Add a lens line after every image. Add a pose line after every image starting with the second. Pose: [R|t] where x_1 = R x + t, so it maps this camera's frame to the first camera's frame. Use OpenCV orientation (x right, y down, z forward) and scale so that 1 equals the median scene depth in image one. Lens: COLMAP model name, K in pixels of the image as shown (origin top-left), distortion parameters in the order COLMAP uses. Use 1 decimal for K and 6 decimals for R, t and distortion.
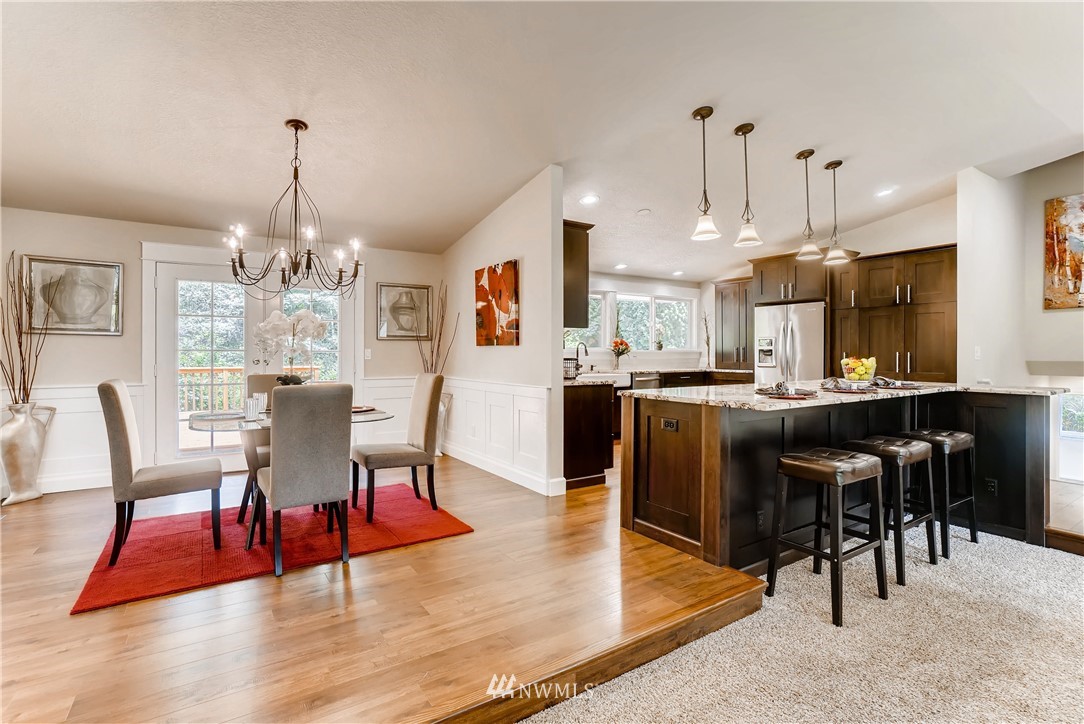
lens RADIAL K [[502.6, 0, 535.2], [0, 502.6, 353.1], [0, 0, 1]] dist [-0.027916, 0.014343]
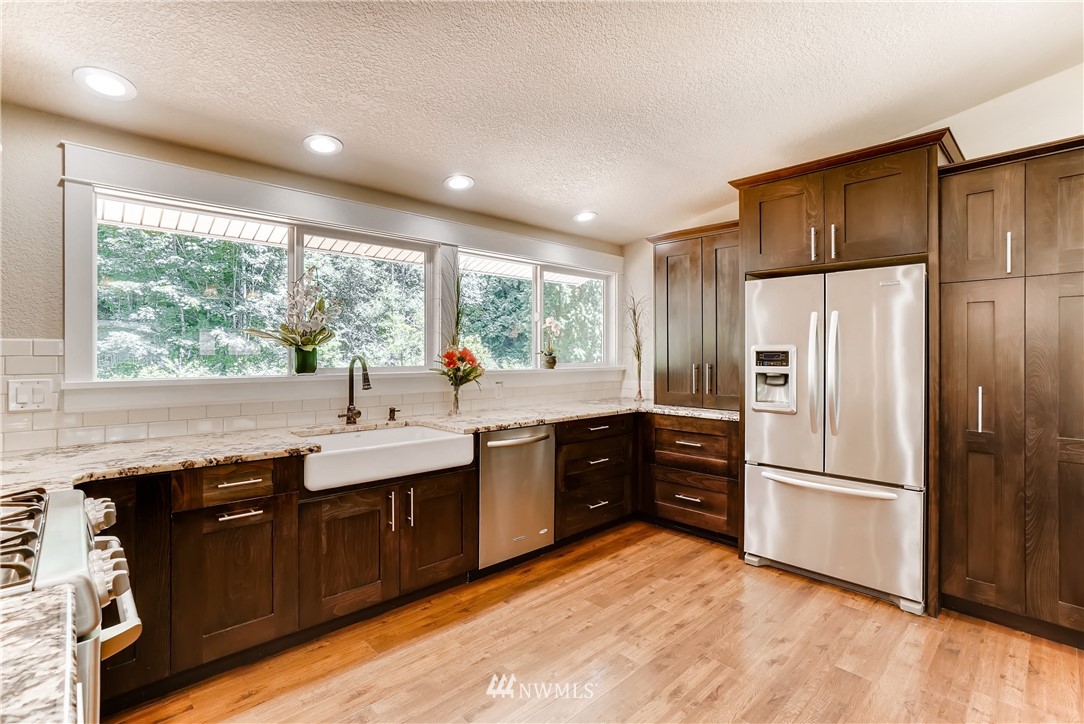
lens RADIAL K [[502.6, 0, 546.2], [0, 502.6, 357.4], [0, 0, 1]] dist [-0.027916, 0.014343]
pose [[0.979996, -0.000756, 0.199017, 0.236382], [-0.000549, 0.999979, 0.006504, -0.034005], [-0.199017, -0.006483, 0.979975, 0.829253]]
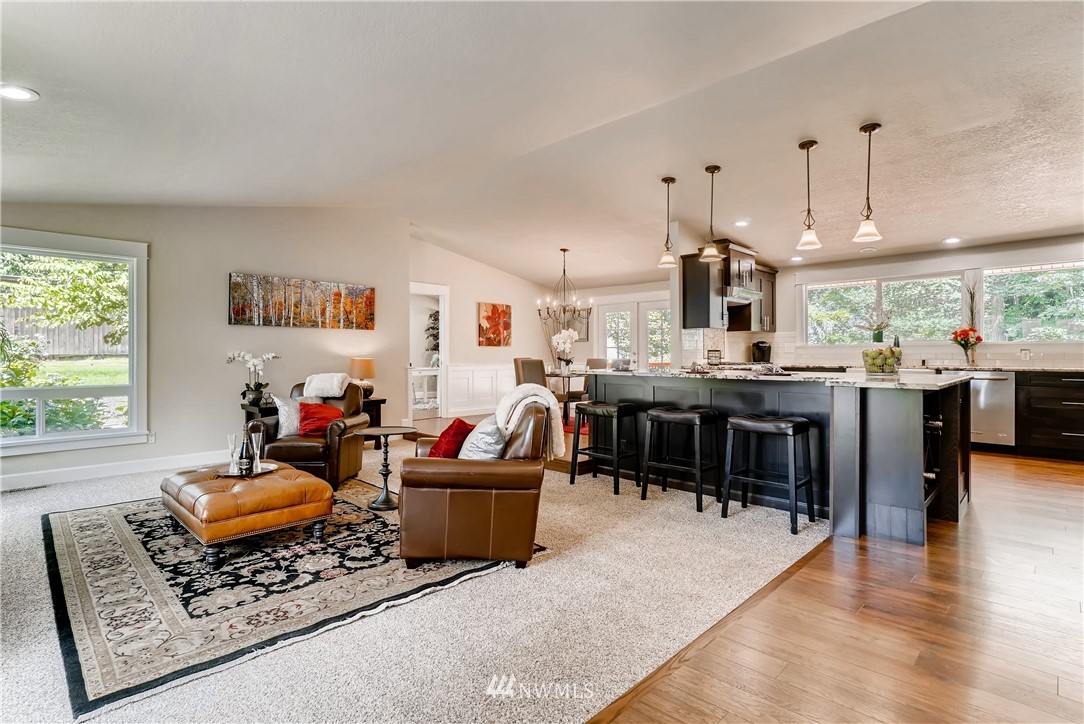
lens RADIAL K [[518.7, 0, 498.9], [0, 518.7, 355.8], [0, 0, 1]] dist [-0.030121, 0.010090]
pose [[0.186679, 0.001766, -0.982419, 1.280392], [0.002696, 0.999994, 0.002310, 0.020394], [0.982417, -0.003080, 0.186673, 0.160289]]
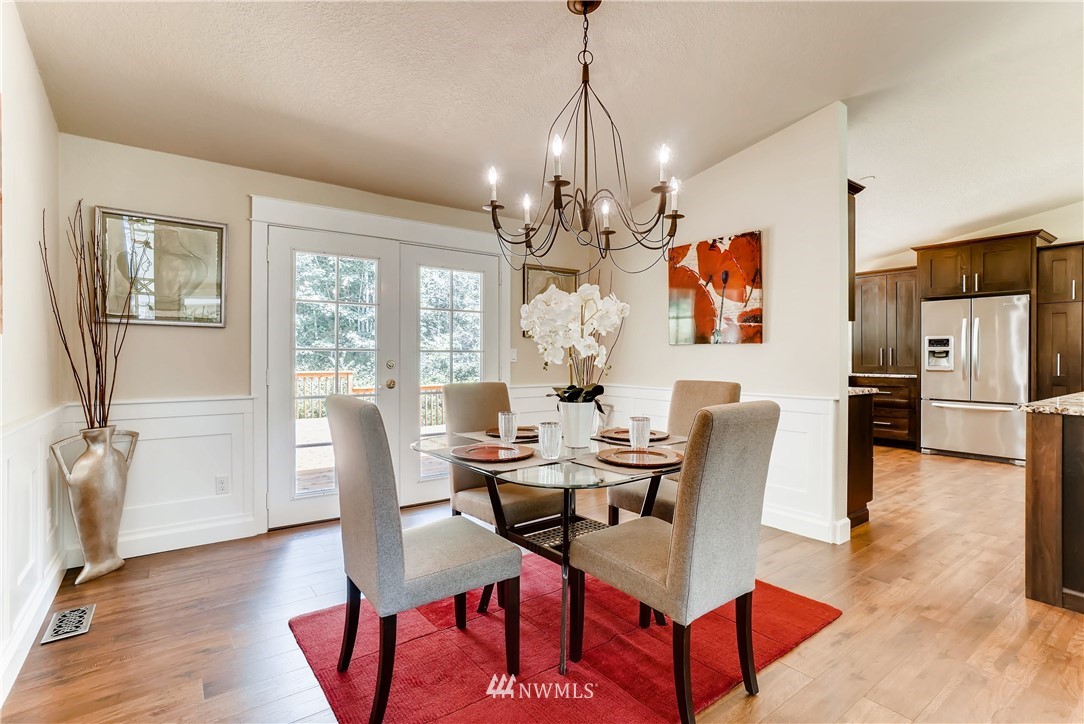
lens RADIAL K [[502.6, 0, 541.1], [0, 502.6, 359.2], [0, 0, 1]] dist [-0.027916, 0.014343]
pose [[0.998199, -0.000160, 0.059994, -0.396113], [-0.000200, 0.999982, 0.005981, 0.004410], [-0.059994, -0.005982, 0.998181, 0.246204]]
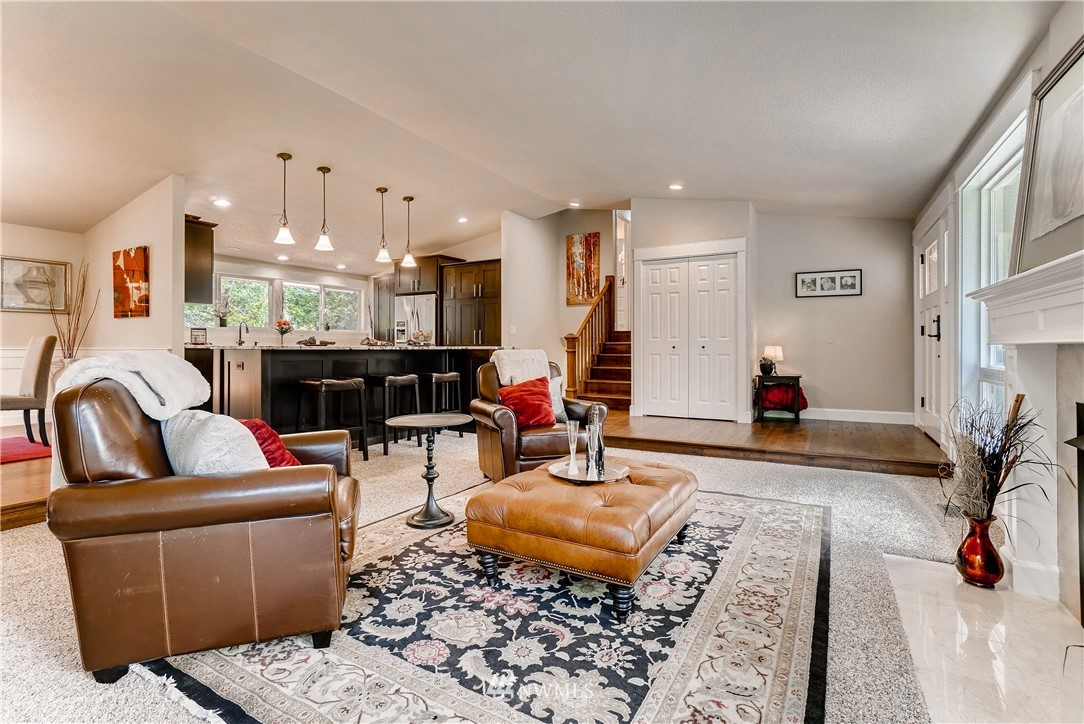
lens RADIAL K [[518.7, 0, 531.7], [0, 518.7, 341.0], [0, 0, 1]] dist [-0.030121, 0.010090]
pose [[0.896422, 0.006292, 0.443156, 0.237623], [0.000129, 0.999895, -0.014458, 0.058192], [-0.443201, 0.013018, 0.896328, -0.488098]]
